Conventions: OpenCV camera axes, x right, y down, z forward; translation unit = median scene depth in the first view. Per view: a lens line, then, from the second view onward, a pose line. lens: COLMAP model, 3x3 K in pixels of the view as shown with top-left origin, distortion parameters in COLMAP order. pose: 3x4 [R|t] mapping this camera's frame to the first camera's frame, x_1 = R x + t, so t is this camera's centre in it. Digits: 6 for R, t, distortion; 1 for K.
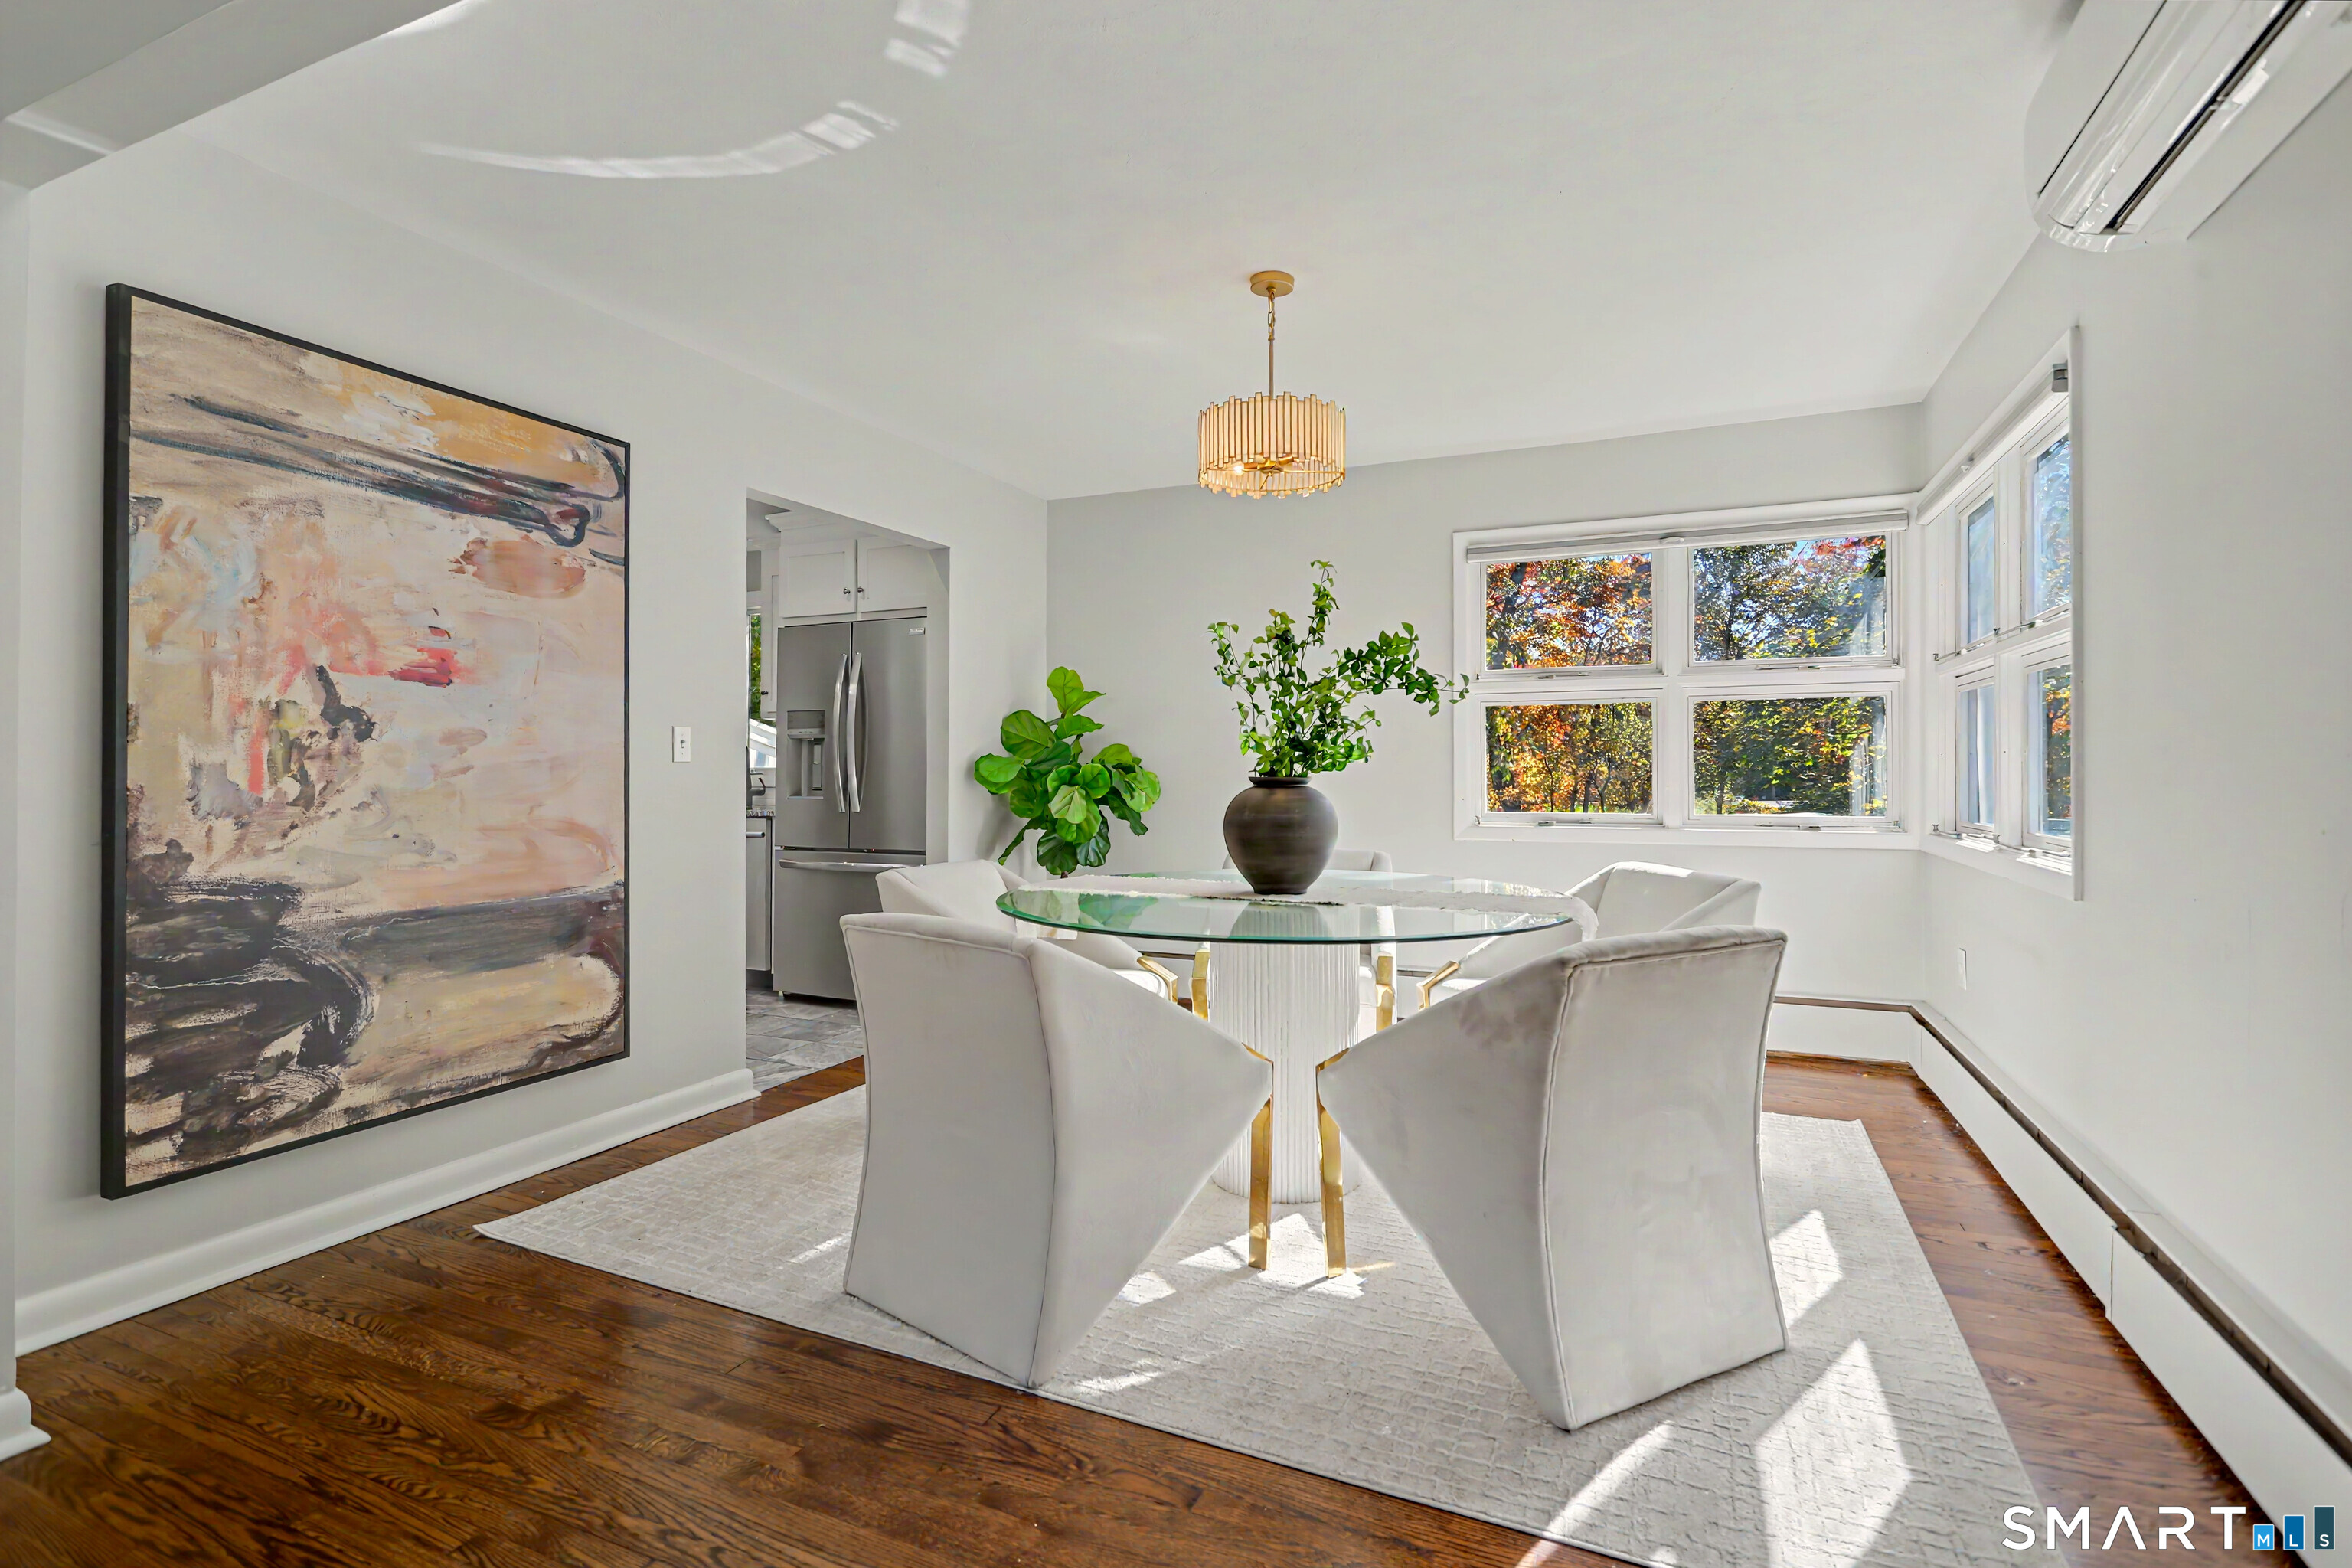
lens RADIAL K [[1129.0, 0, 1158.8], [0, 1129.0, 777.0], [0, 0, 1]] dist [0.004290, -0.000737]
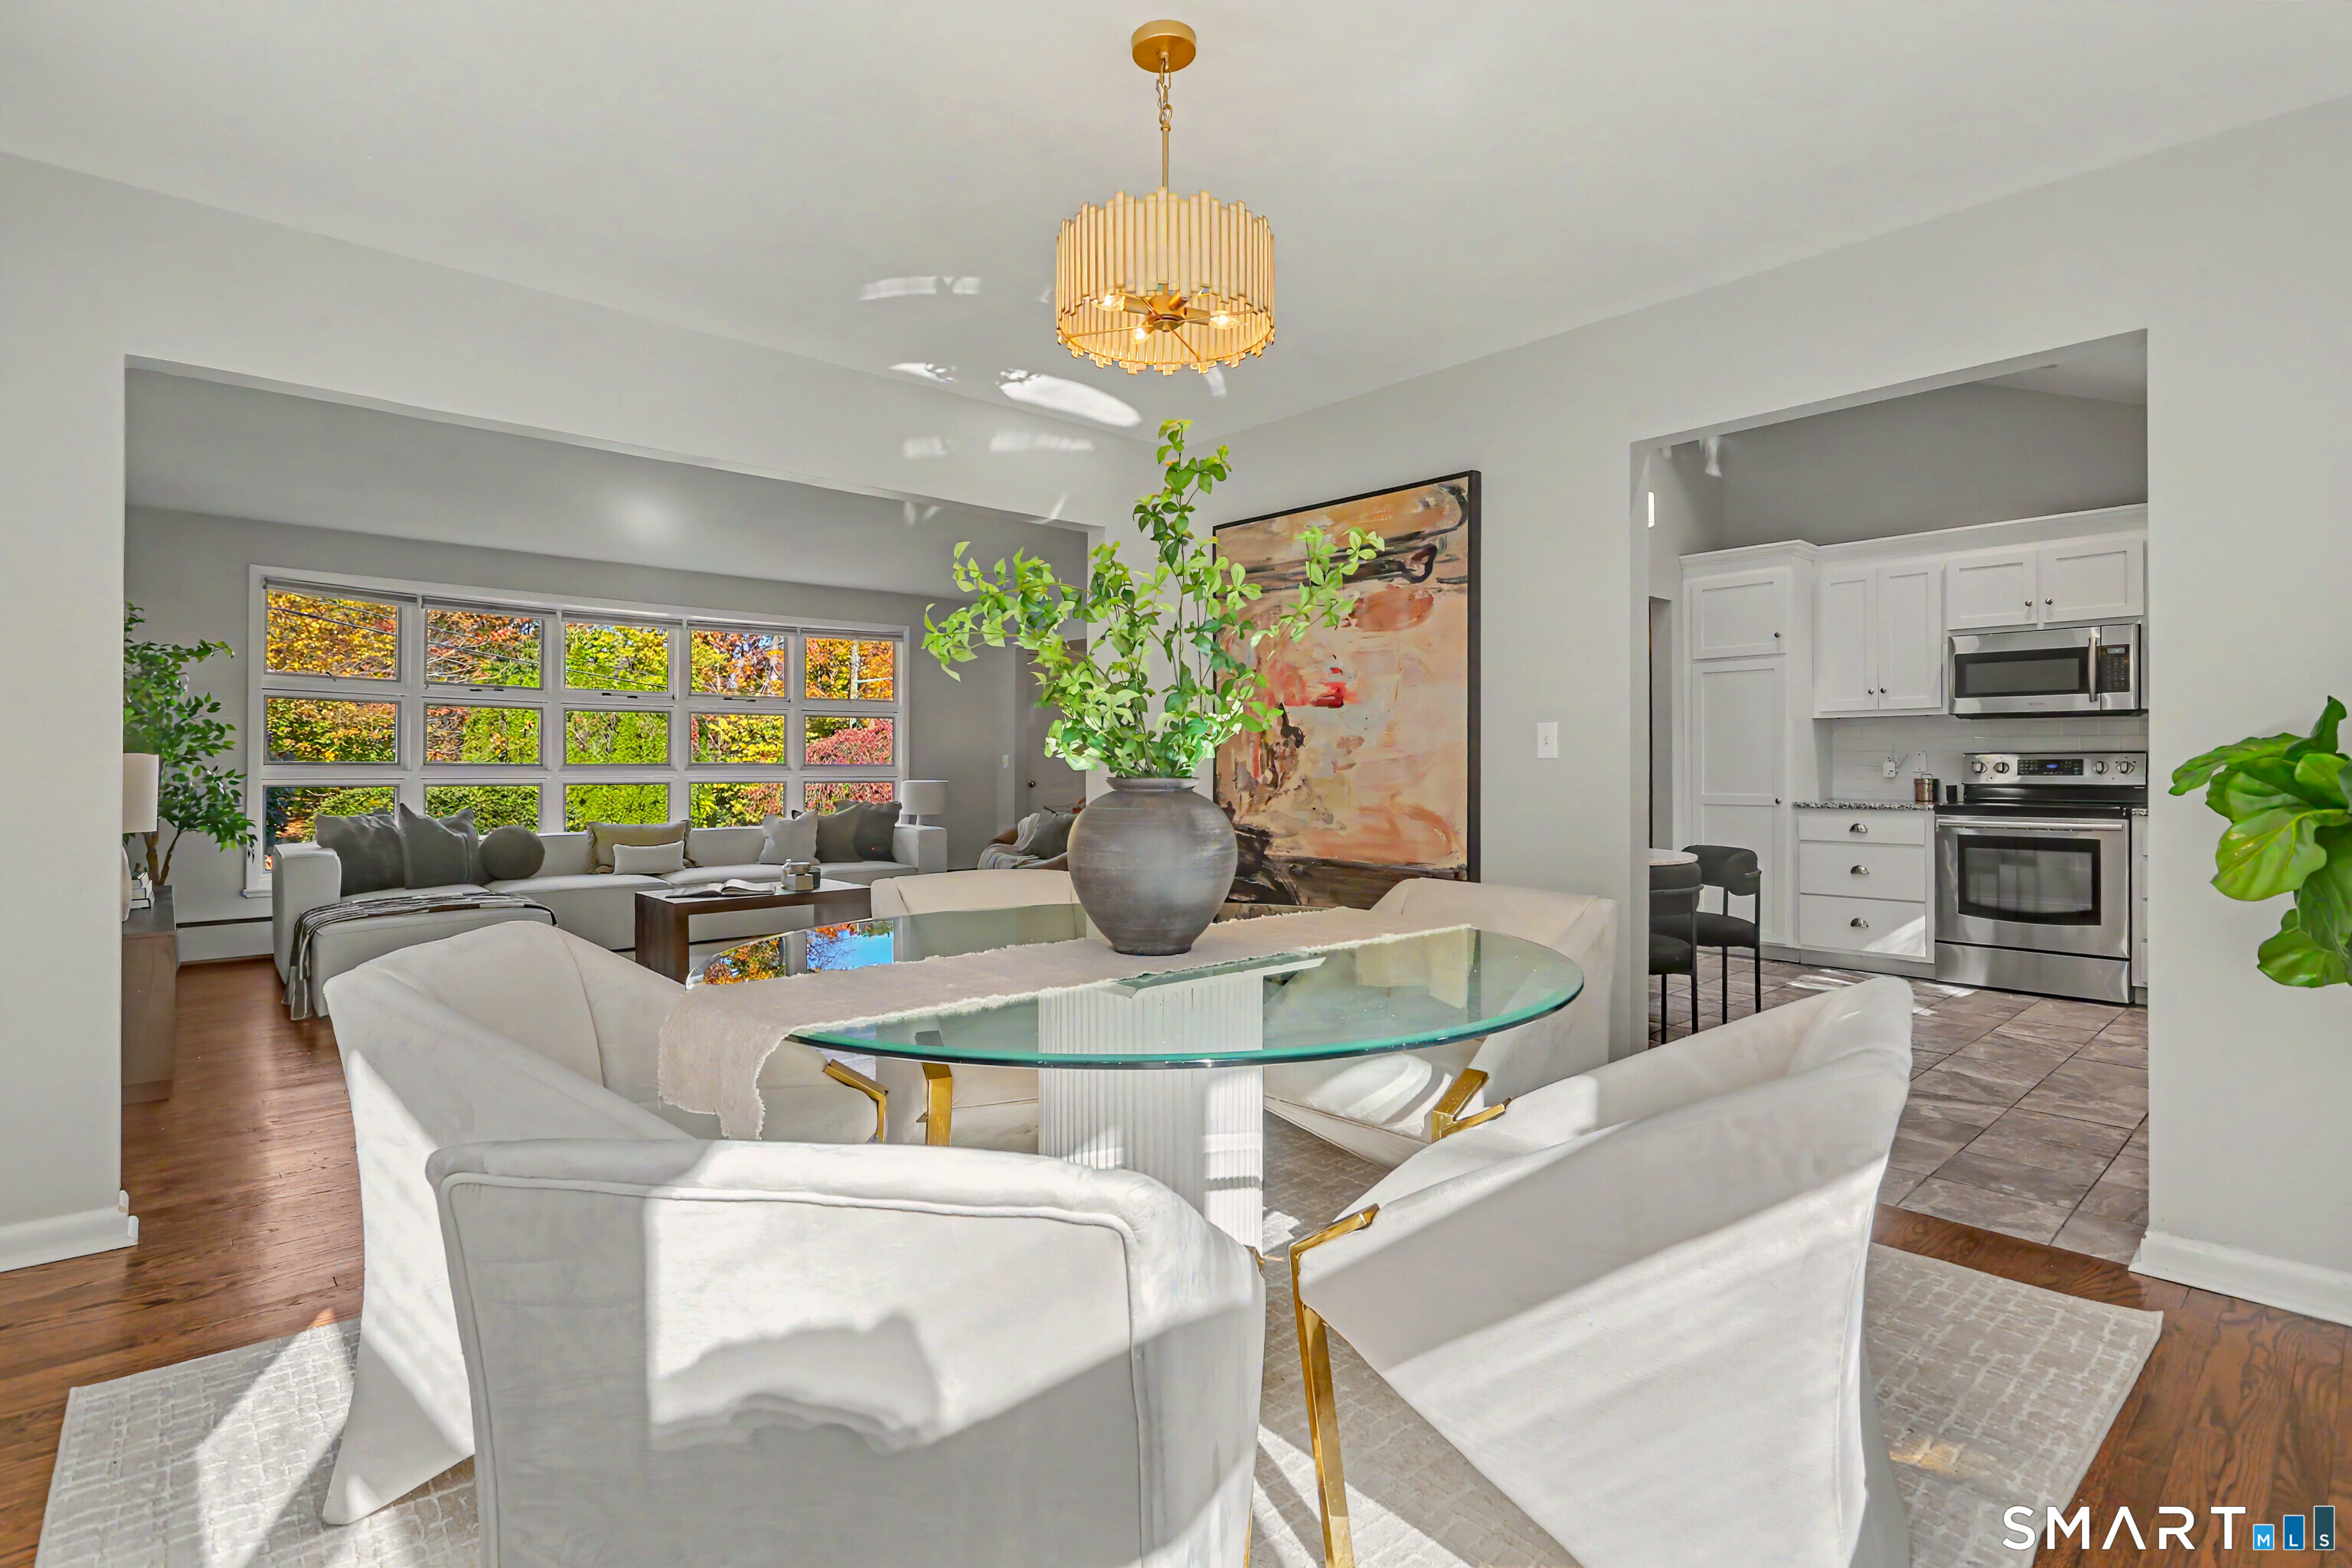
lens RADIAL K [[1129.0, 0, 1169.5], [0, 1129.0, 772.2], [0, 0, 1]] dist [0.004290, -0.000737]
pose [[-0.396372, 0.006609, -0.918066, 0.780191], [-0.007441, 0.999918, 0.010411, -0.011299], [0.918060, 0.010958, -0.396290, 1.376721]]
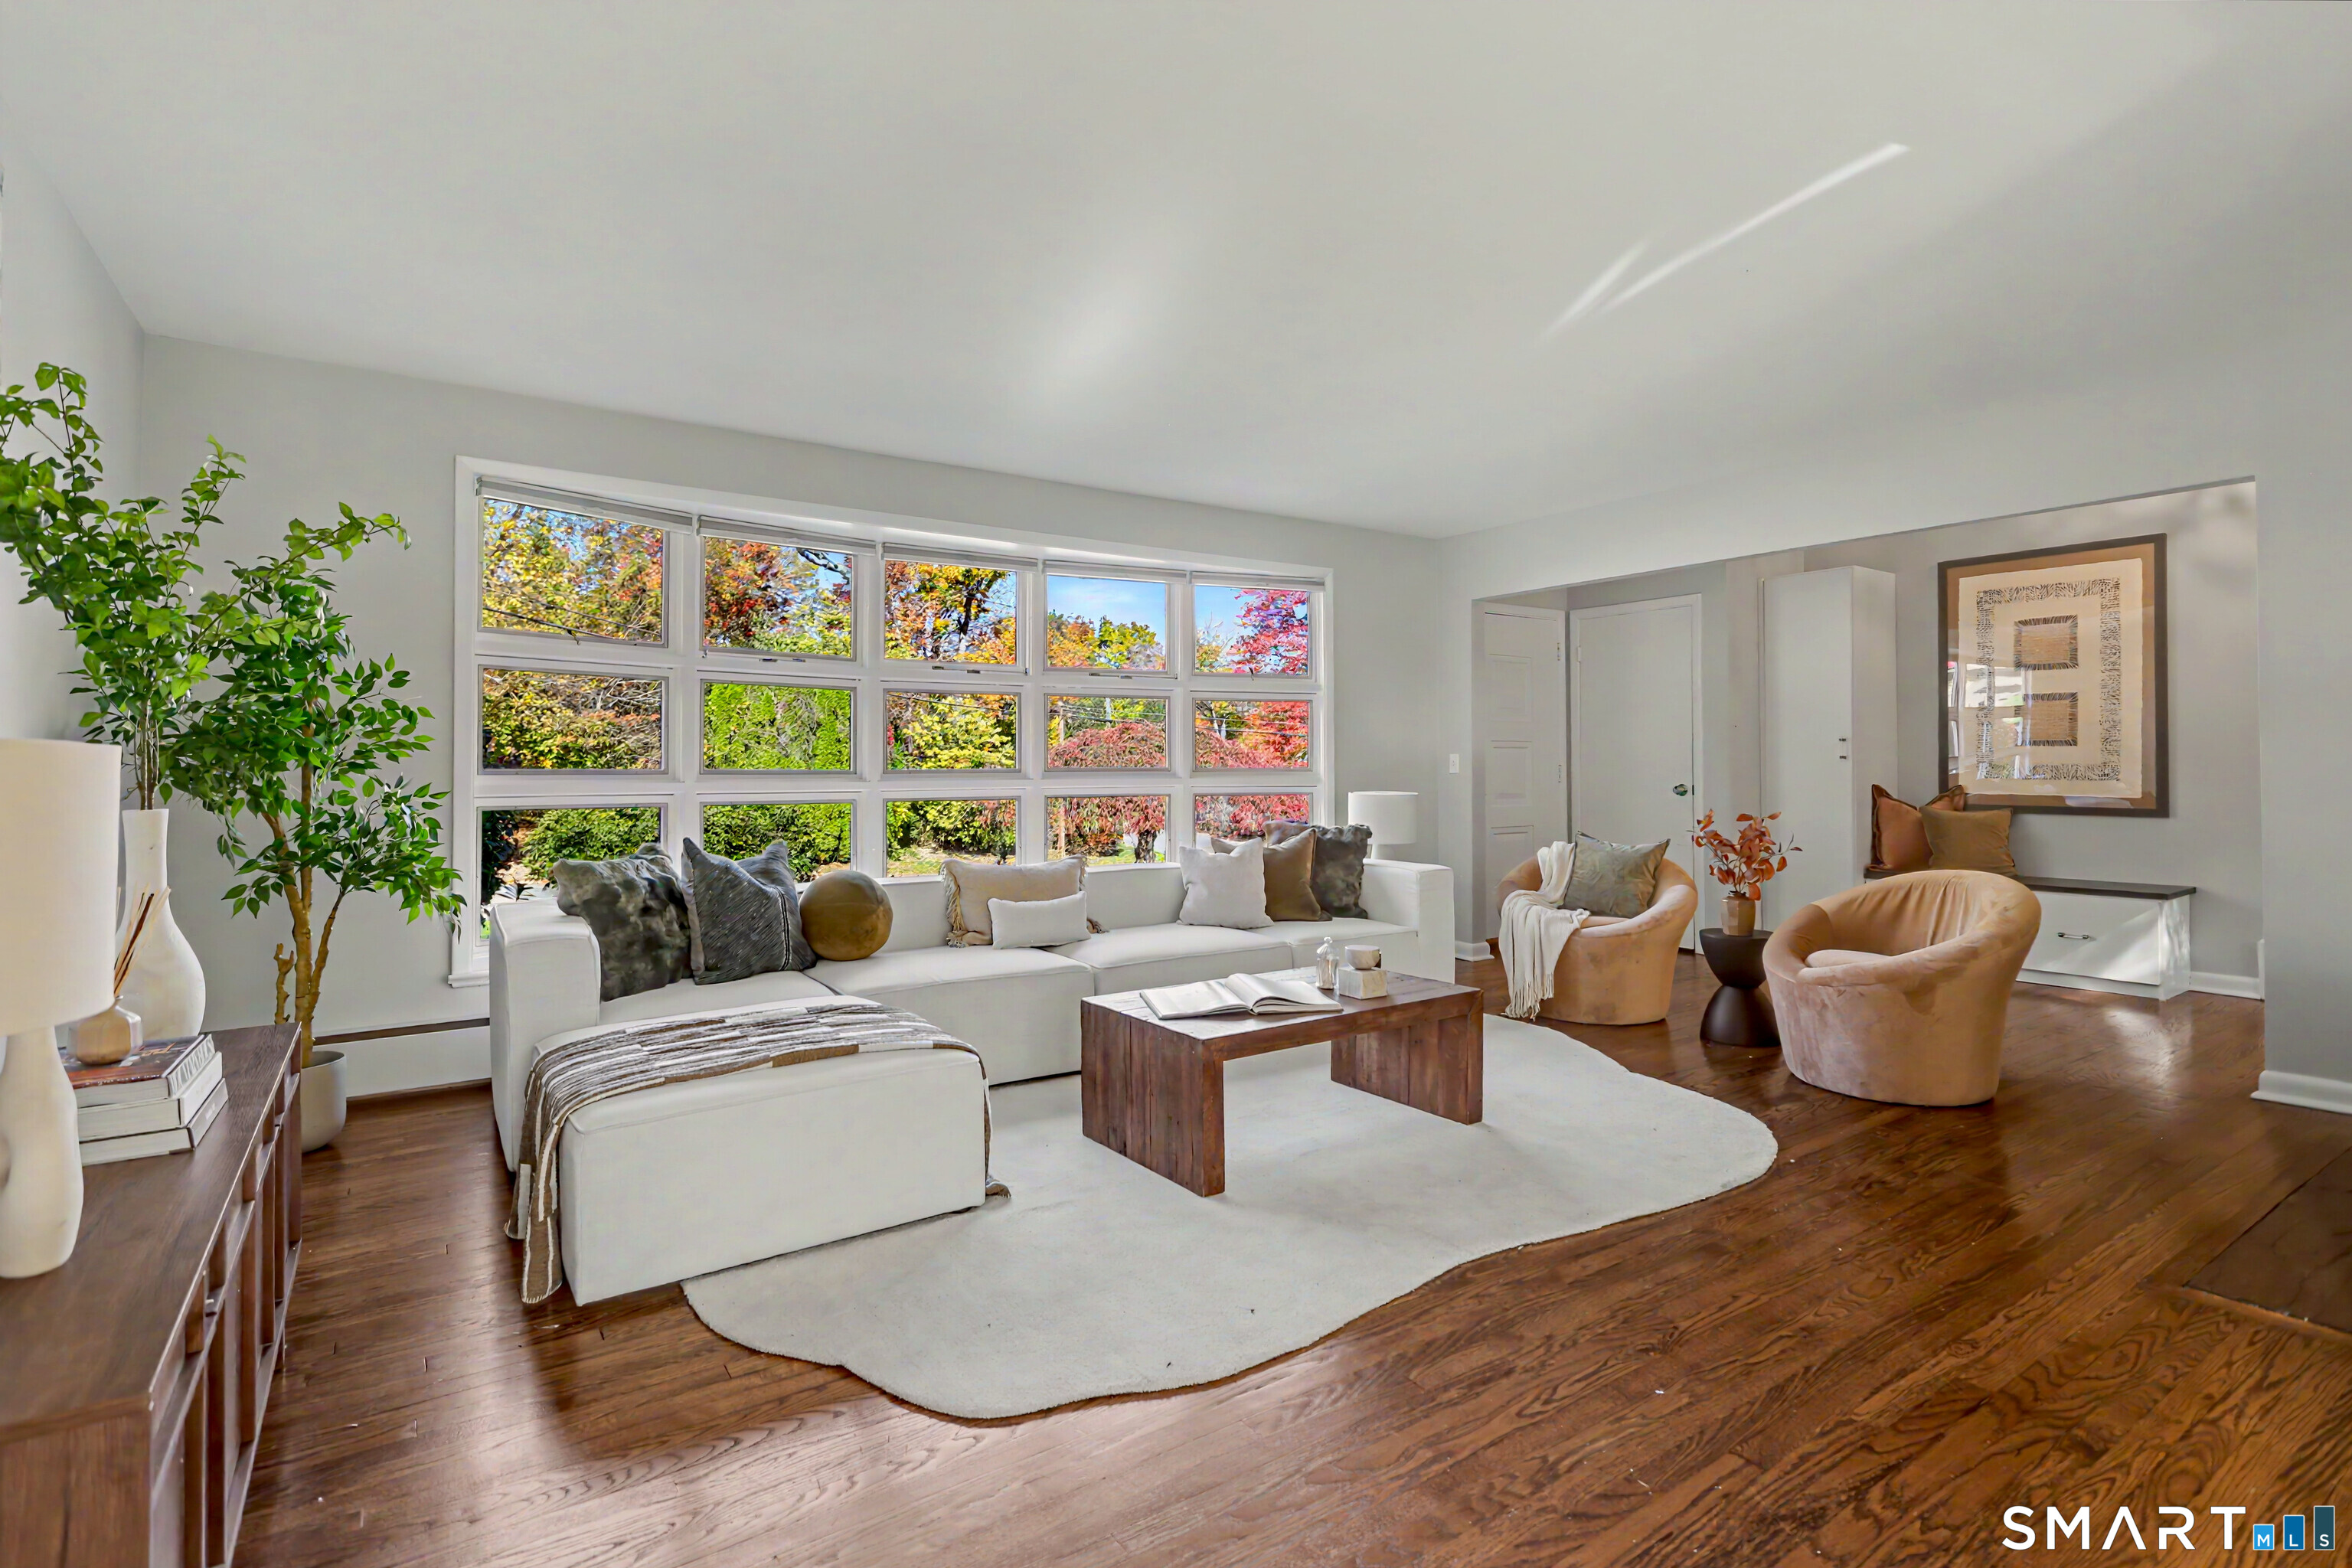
lens RADIAL K [[1129.0, 0, 1175.0], [0, 1129.0, 769.5], [0, 0, 1]] dist [0.004290, -0.000737]
pose [[-0.511220, 0.004076, -0.859440, 0.523354], [-0.000895, 0.999986, 0.005275, -0.008042], [0.859450, 0.003466, -0.511209, 0.904017]]
